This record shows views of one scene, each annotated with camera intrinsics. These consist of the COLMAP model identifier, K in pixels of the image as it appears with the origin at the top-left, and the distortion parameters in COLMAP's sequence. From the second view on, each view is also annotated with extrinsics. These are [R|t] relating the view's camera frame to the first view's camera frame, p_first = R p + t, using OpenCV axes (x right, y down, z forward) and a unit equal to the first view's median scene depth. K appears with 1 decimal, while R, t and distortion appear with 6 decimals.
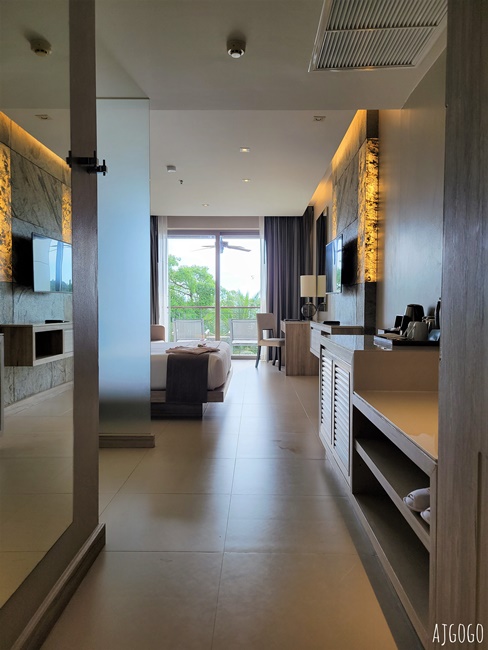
lens RADIAL K [[490.4, 0, 244.0], [0, 490.4, 325.0], [0, 0, 1]] dist [0.000234, 0.000182]
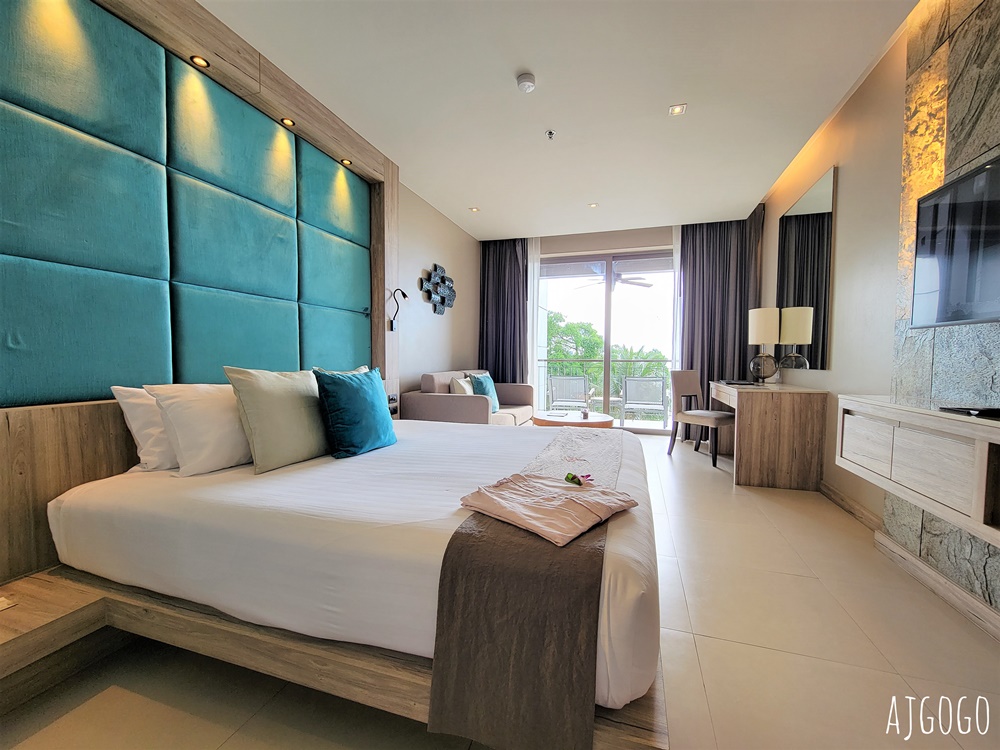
lens RADIAL K [[417.6, 0, 500.0], [0, 417.6, 375.0], [0, 0, 1]] dist [-0.023645, 0.000022]
pose [[0.958126, 0.017512, -0.285811, -0.030030], [-0.017644, 0.999842, 0.002116, -0.013253], [0.285803, 0.003016, 0.958284, 0.374705]]
